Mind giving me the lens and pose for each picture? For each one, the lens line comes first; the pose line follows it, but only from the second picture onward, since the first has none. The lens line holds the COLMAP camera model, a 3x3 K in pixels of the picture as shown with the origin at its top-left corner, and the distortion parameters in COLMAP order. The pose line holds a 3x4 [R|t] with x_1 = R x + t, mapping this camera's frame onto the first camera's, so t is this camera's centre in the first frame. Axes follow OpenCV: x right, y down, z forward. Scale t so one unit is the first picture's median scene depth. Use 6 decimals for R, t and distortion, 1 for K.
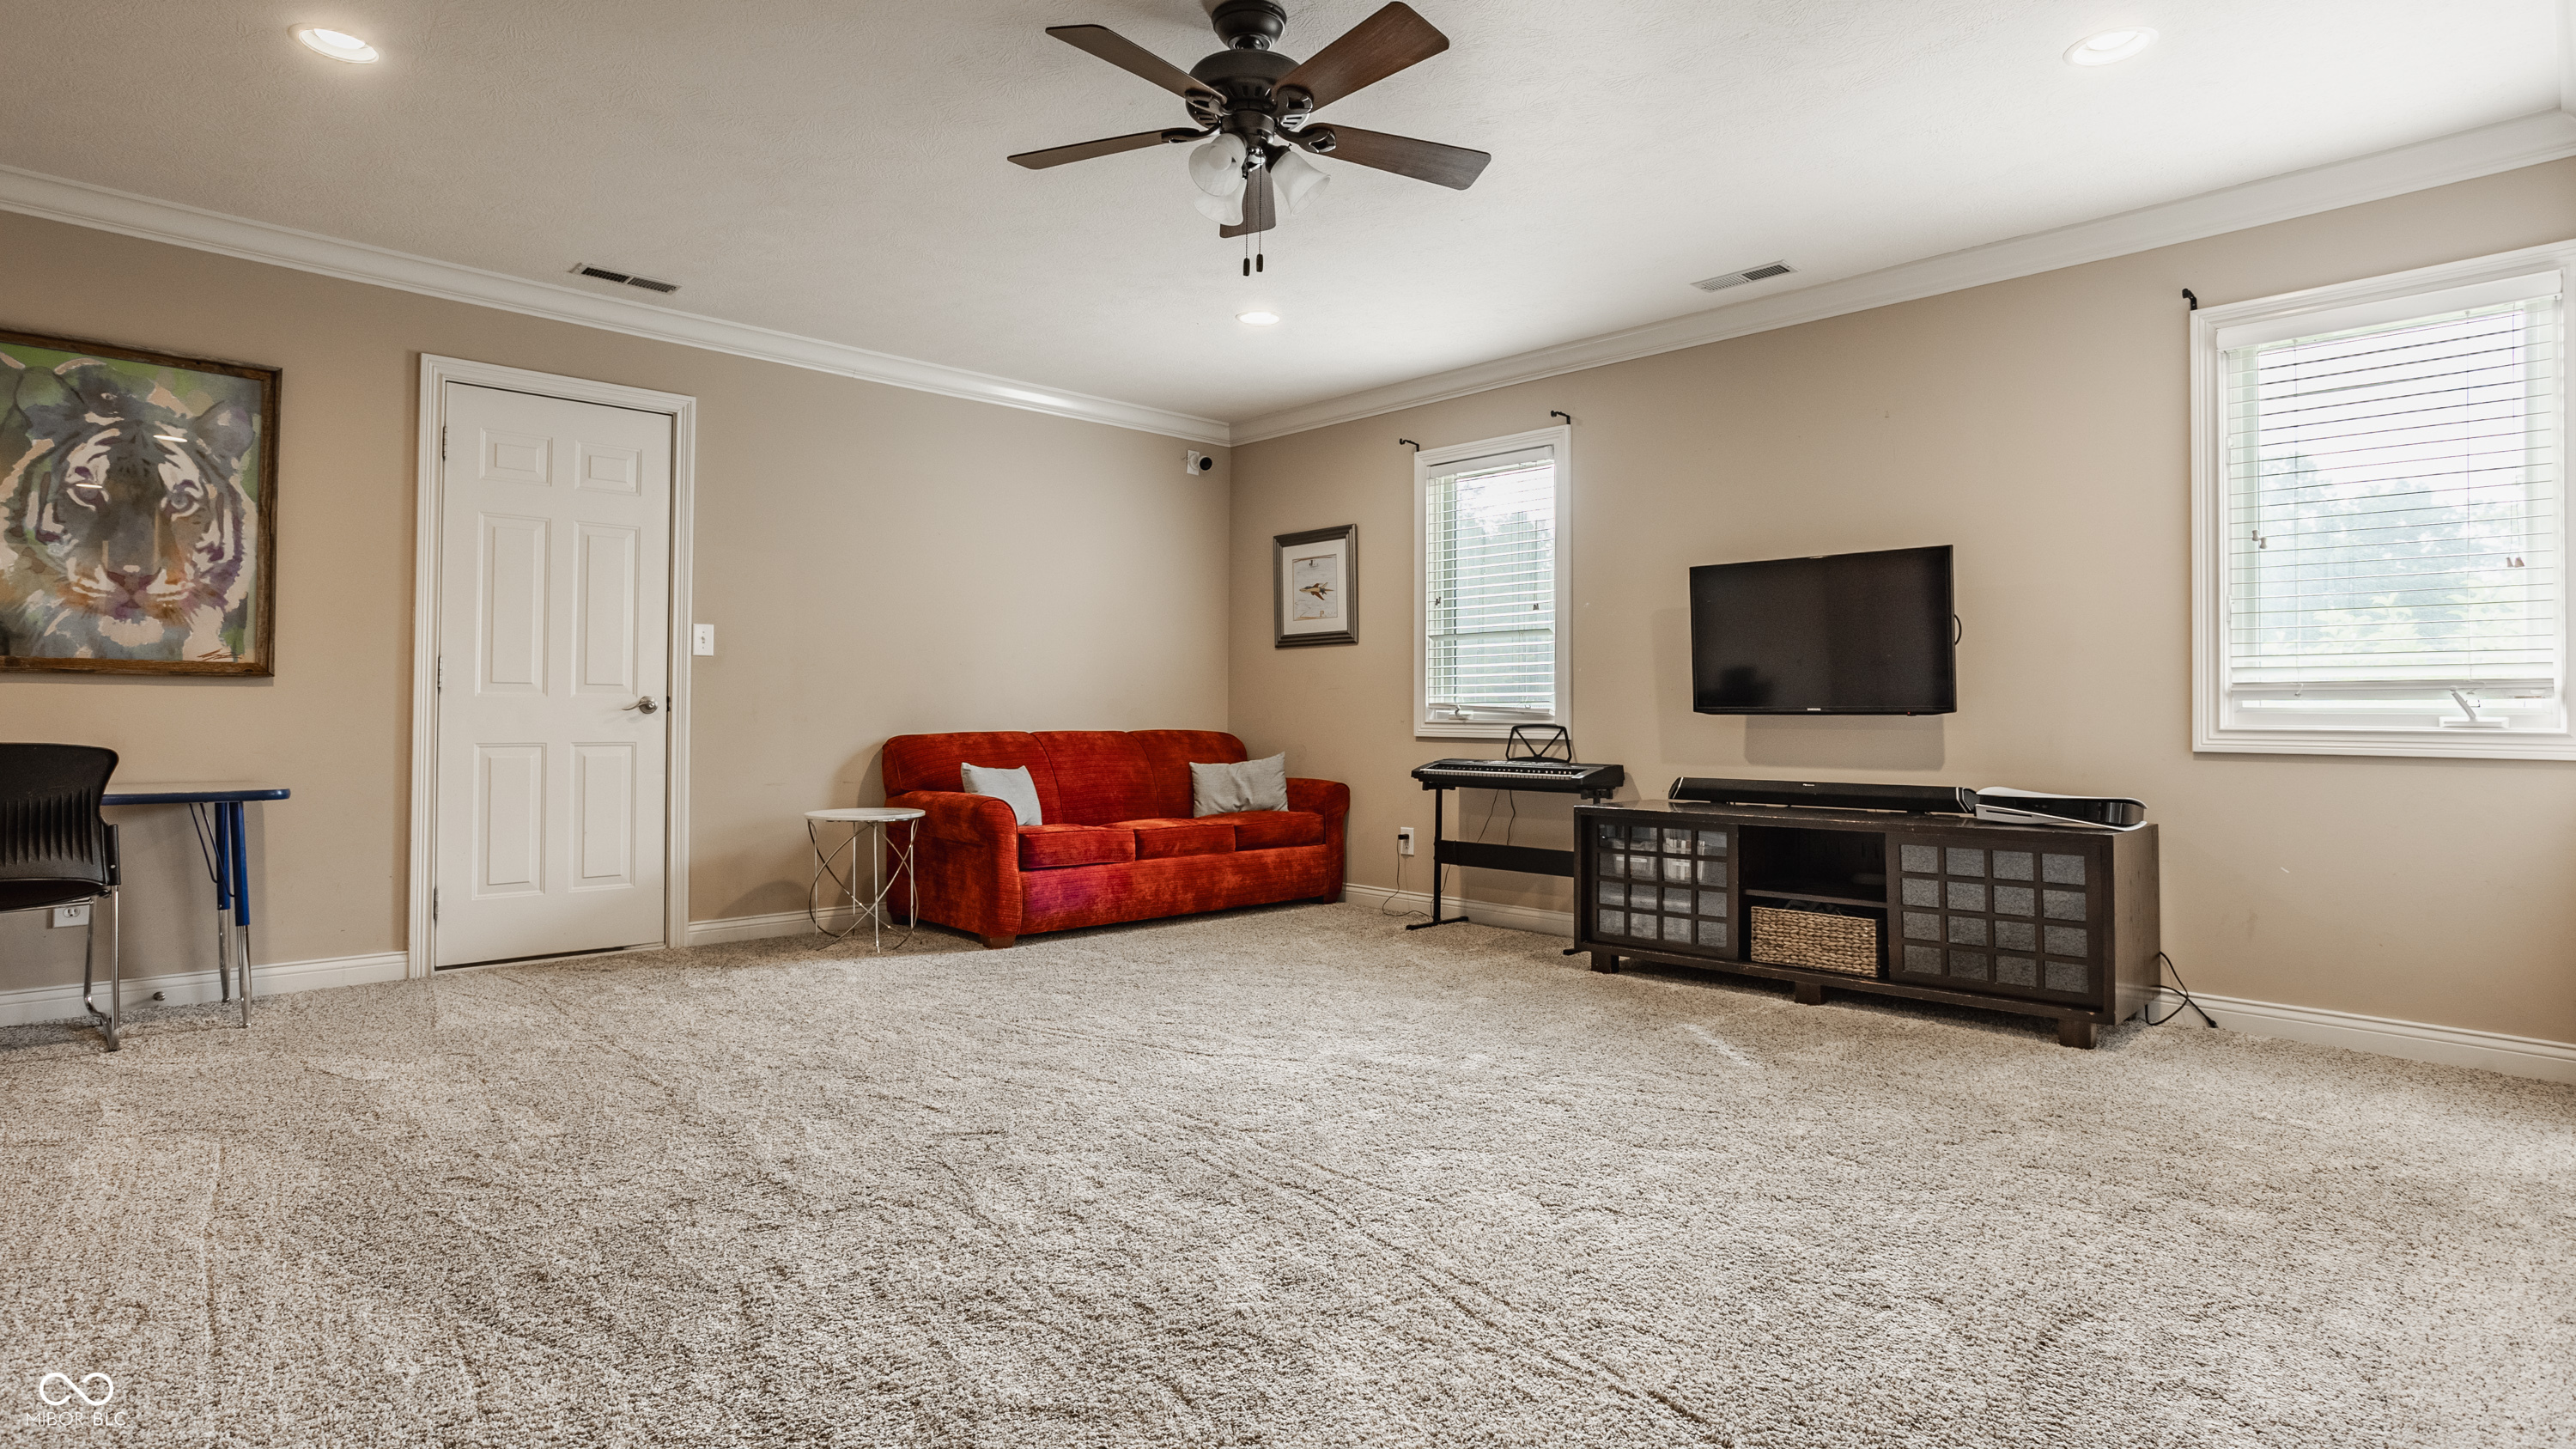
lens RADIAL K [[1329.4, 0, 1264.8], [0, 1329.4, 717.1], [0, 0, 1]] dist [0.005139, 0.003592]
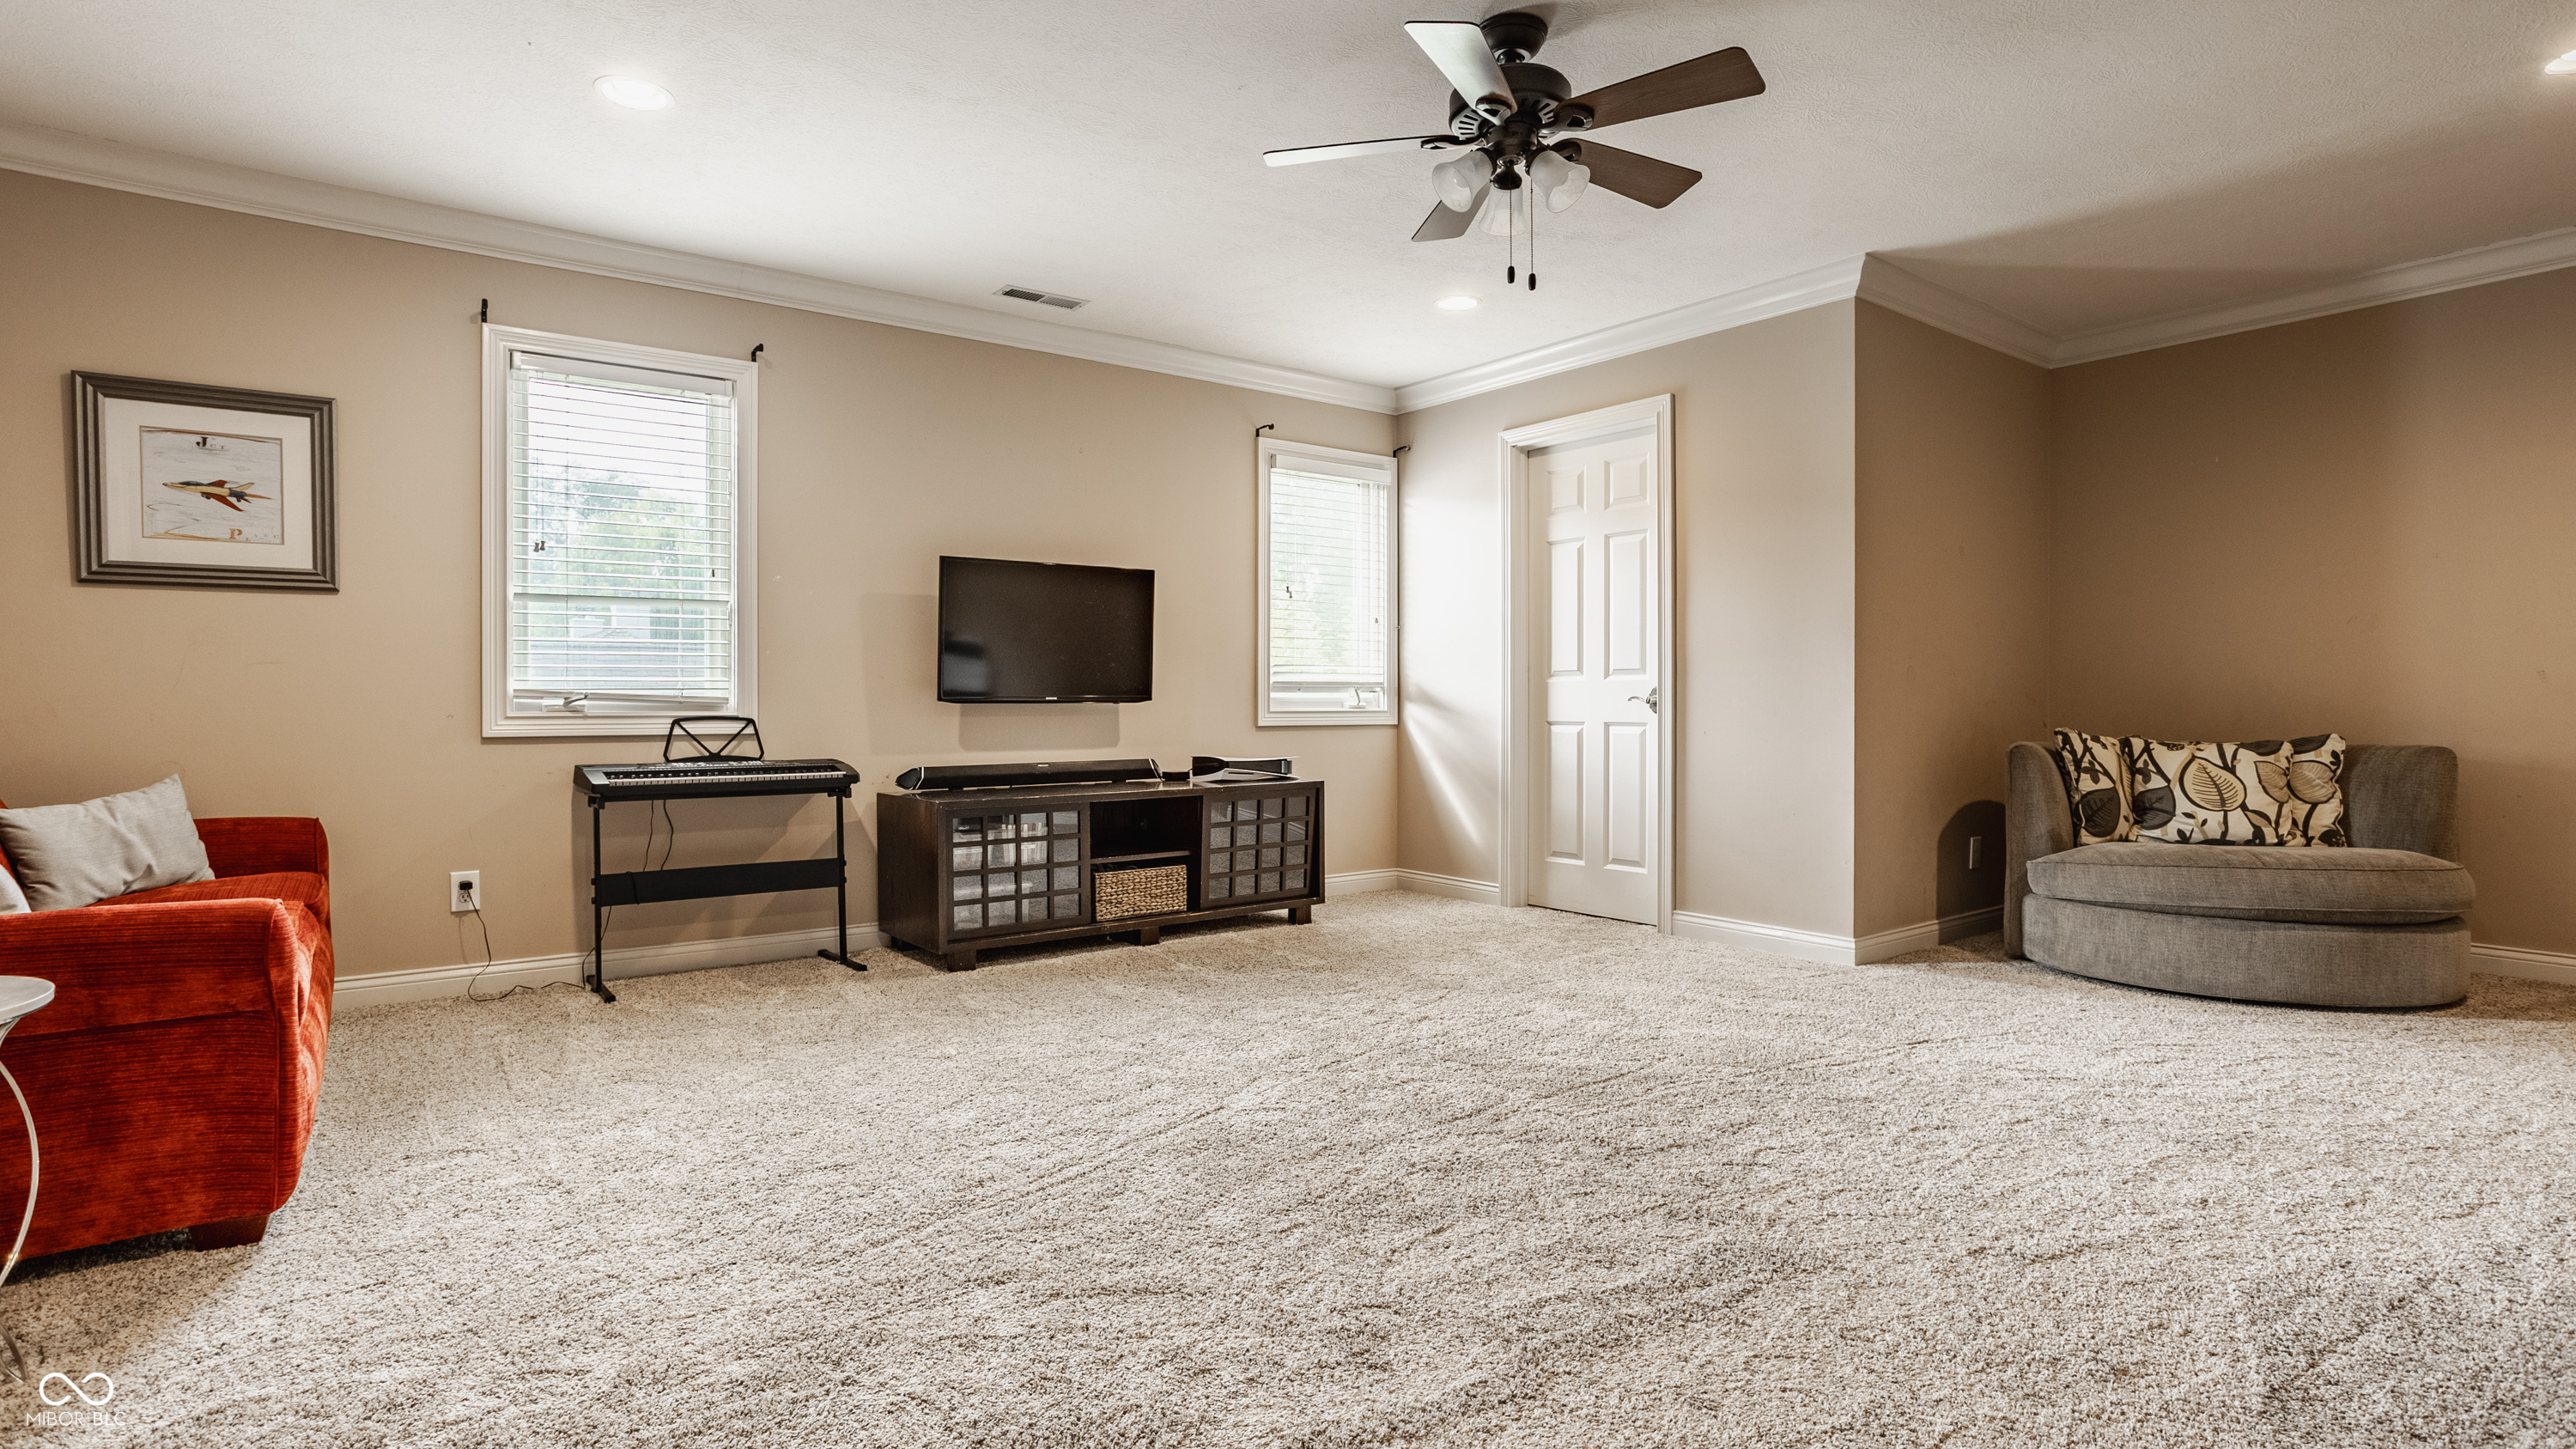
lens RADIAL K [[1329.4, 0, 1263.2], [0, 1329.4, 718.7], [0, 0, 1]] dist [0.005139, 0.003592]
pose [[0.126474, -0.016764, 0.991828, -0.608083], [0.004658, 0.999856, 0.016306, -0.005068], [-0.991959, 0.002557, 0.126533, 0.600069]]
